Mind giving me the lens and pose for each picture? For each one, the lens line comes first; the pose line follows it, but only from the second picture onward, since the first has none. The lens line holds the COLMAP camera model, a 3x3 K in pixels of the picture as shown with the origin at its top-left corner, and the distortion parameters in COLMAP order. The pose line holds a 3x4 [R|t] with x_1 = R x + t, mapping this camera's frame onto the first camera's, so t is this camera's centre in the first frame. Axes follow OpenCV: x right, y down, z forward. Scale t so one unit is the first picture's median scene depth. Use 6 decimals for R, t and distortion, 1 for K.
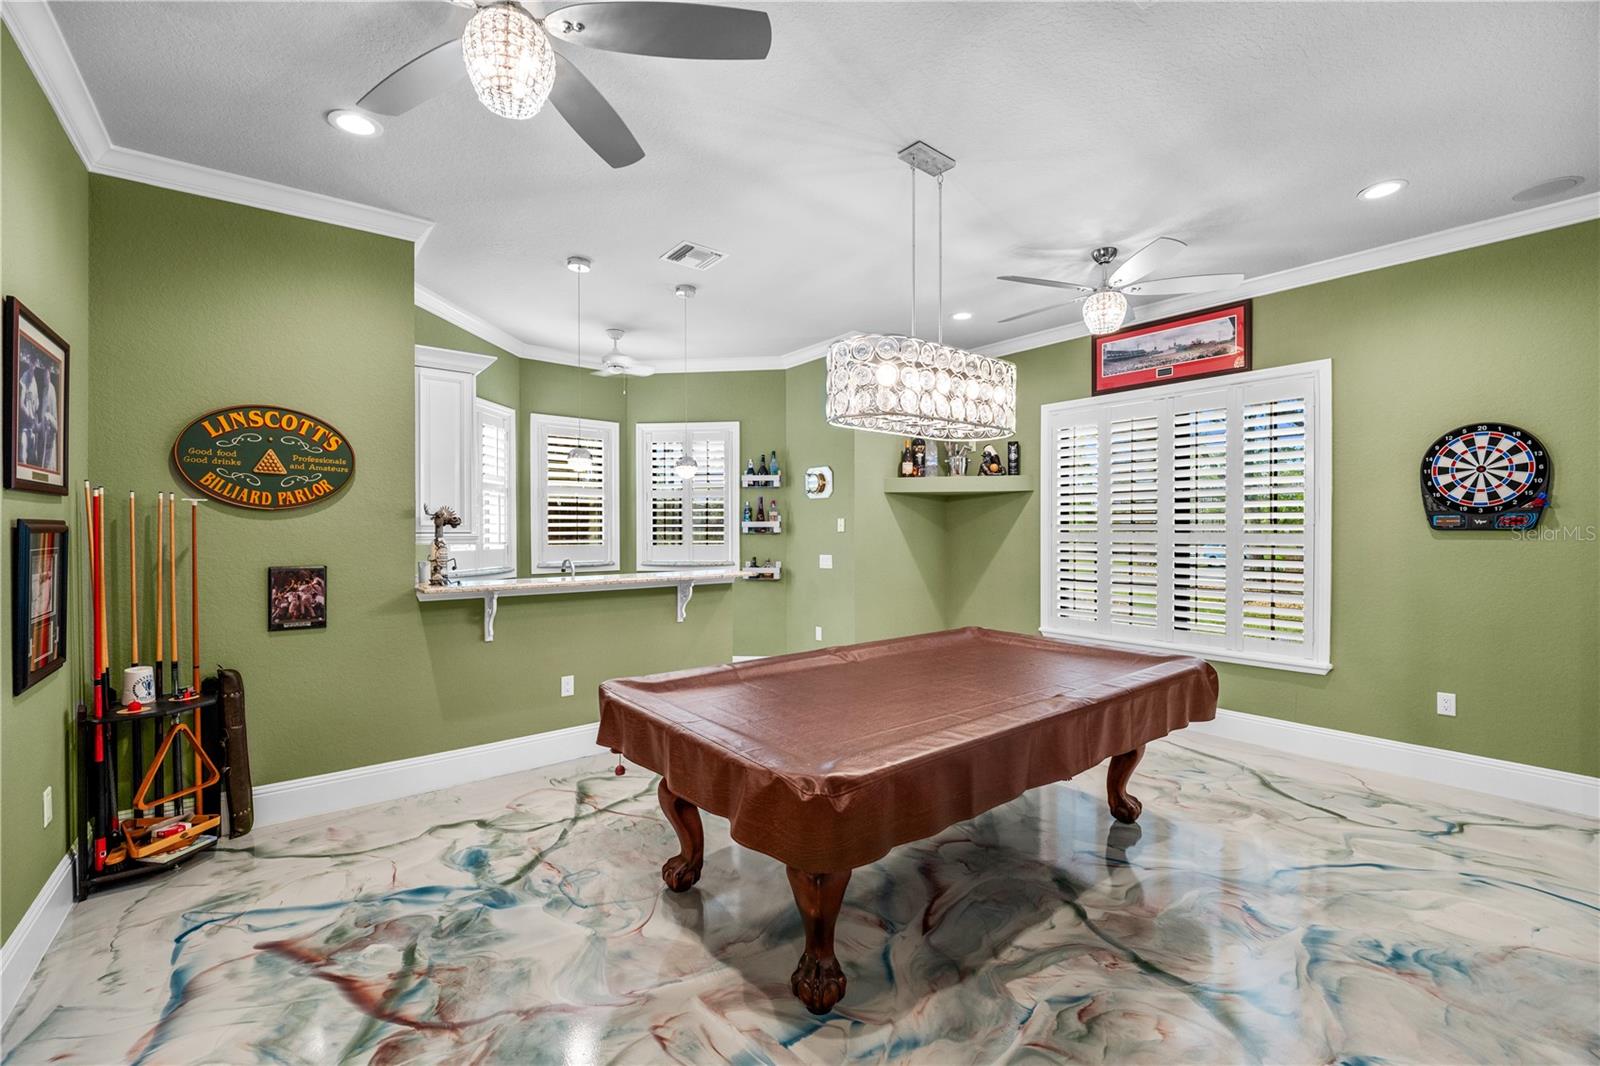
lens RADIAL K [[668.5, 0, 807.7], [0, 668.5, 535.7], [0, 0, 1]] dist [0.002695, -0.002393]
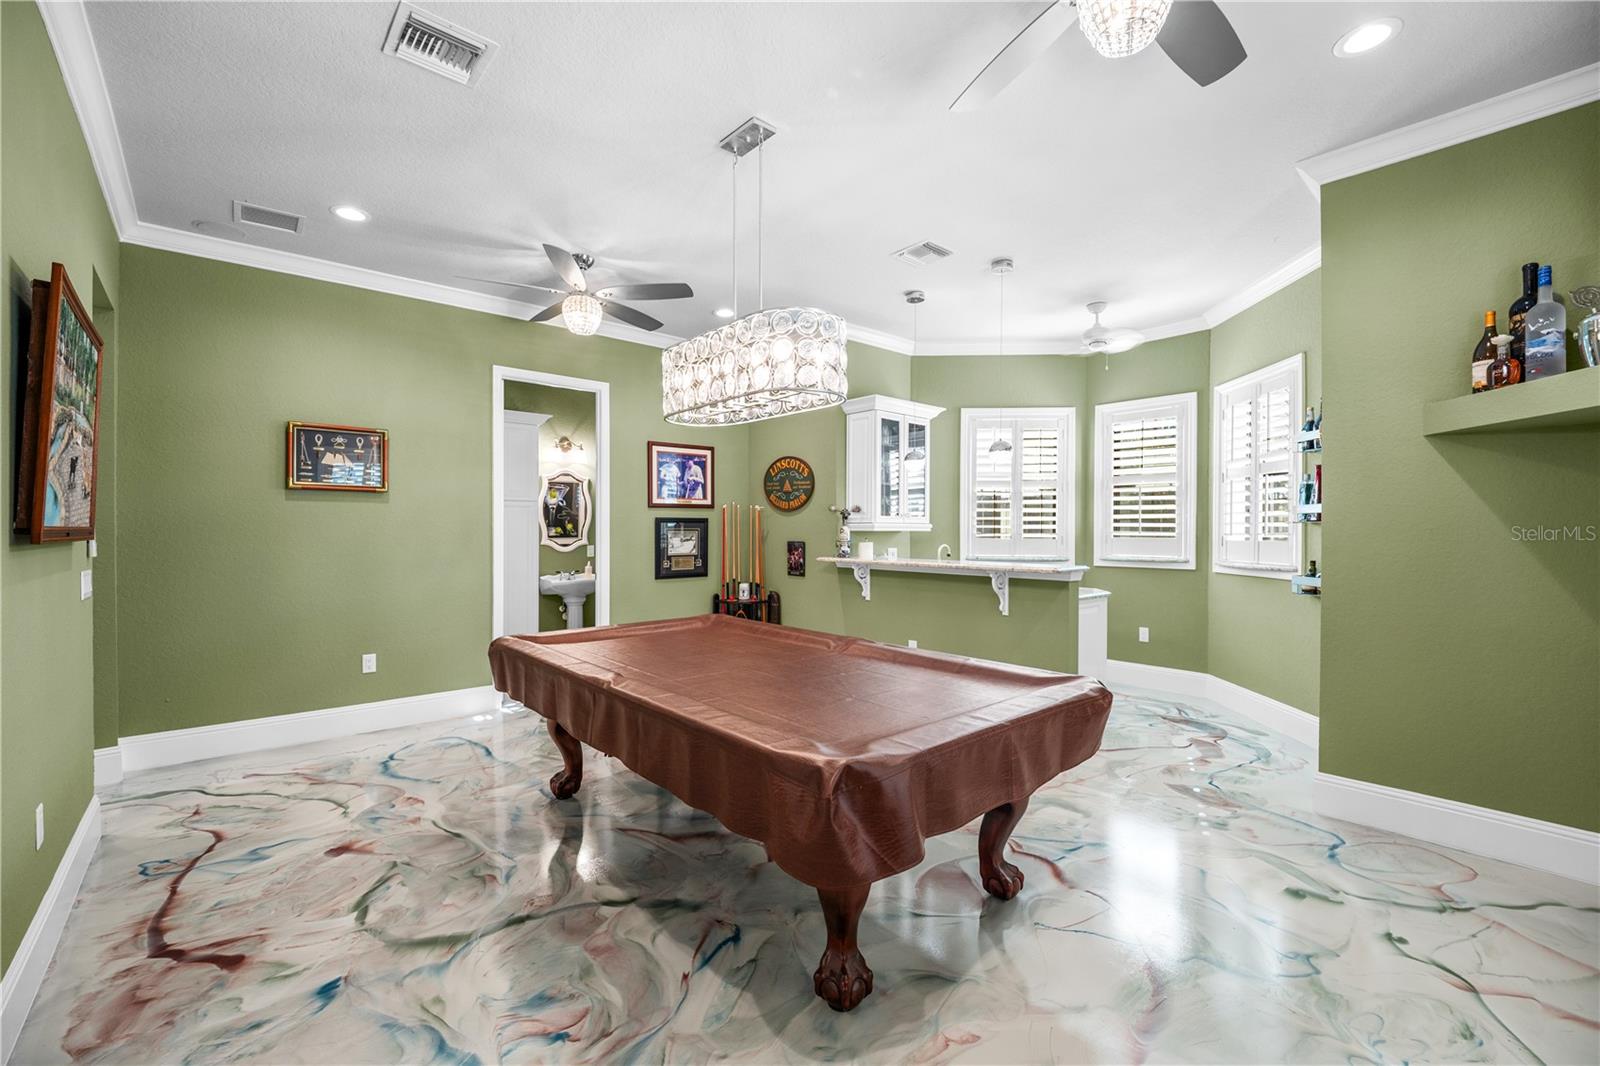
lens RADIAL K [[668.5, 0, 798.9], [0, 668.5, 530.8], [0, 0, 1]] dist [0.002695, -0.002393]
pose [[0.028083, 0.000391, -0.999606, 1.044549], [-0.009217, 0.999958, 0.000132, 0.016085], [0.999563, 0.009210, 0.028085, 0.933929]]
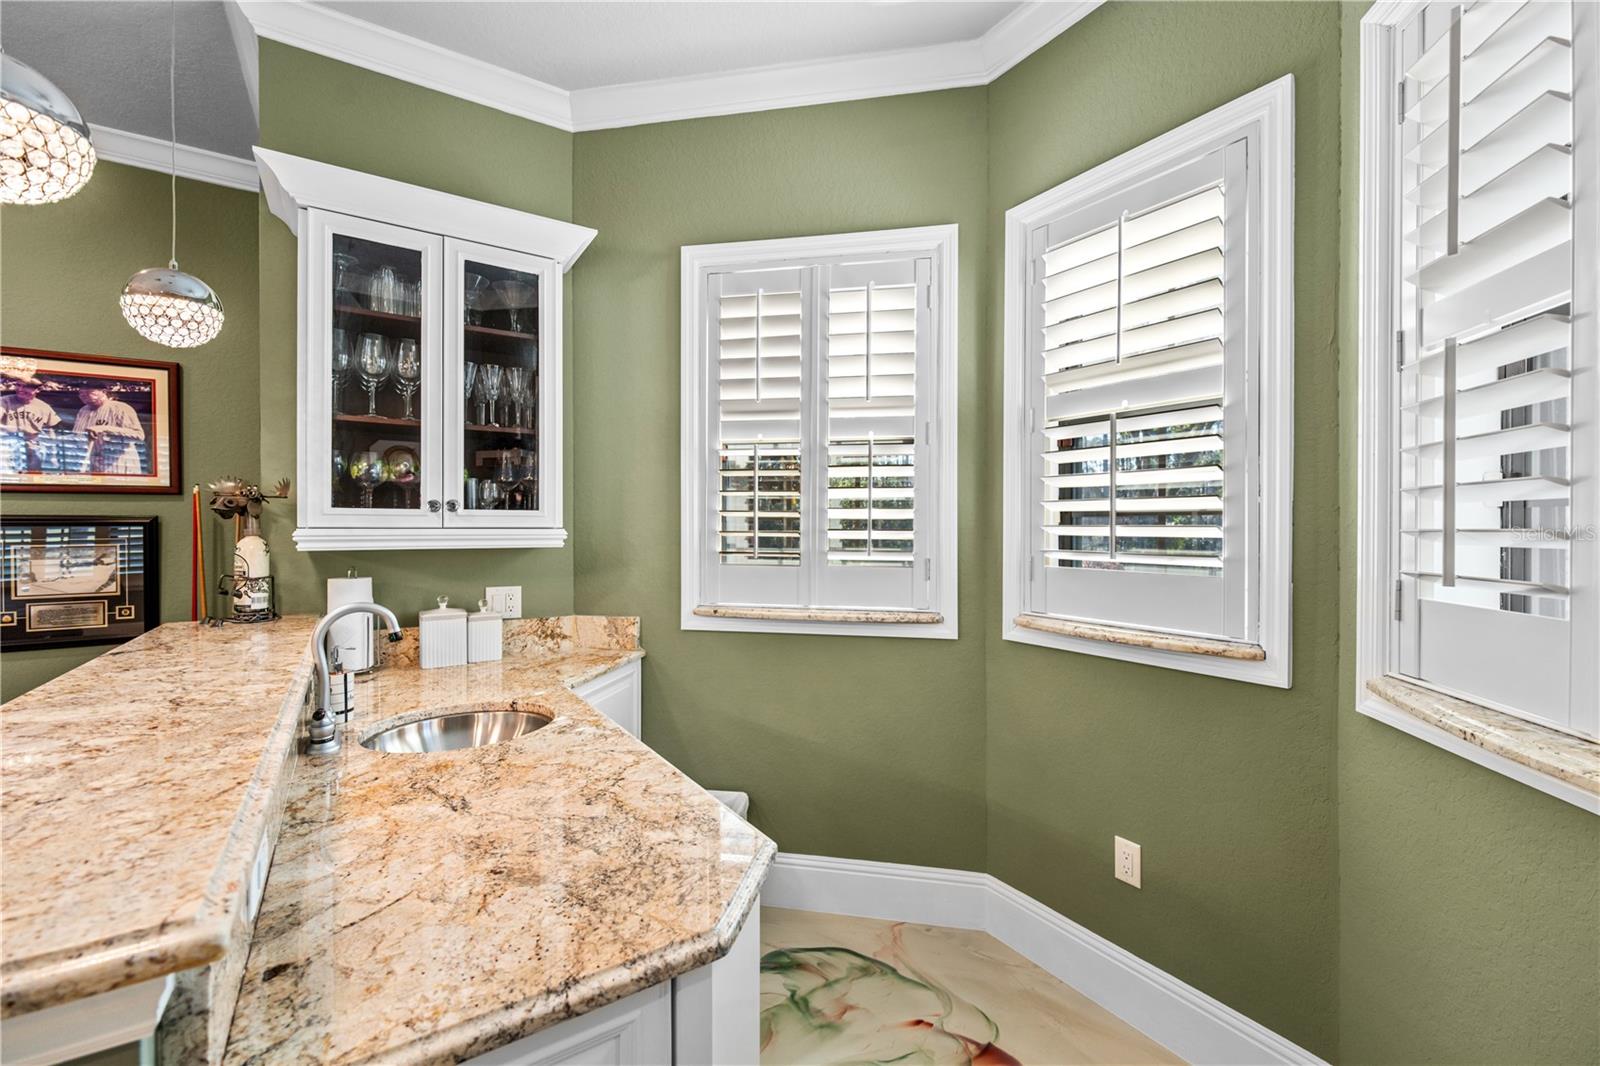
lens RADIAL K [[668.5, 0, 806.8], [0, 668.5, 532.2], [0, 0, 1]] dist [0.002695, -0.002393]
pose [[-0.110423, -0.001179, -0.993884, -0.052137], [-0.009577, 0.999954, -0.000123, -0.003187], [0.993838, 0.009505, -0.110430, 1.659808]]
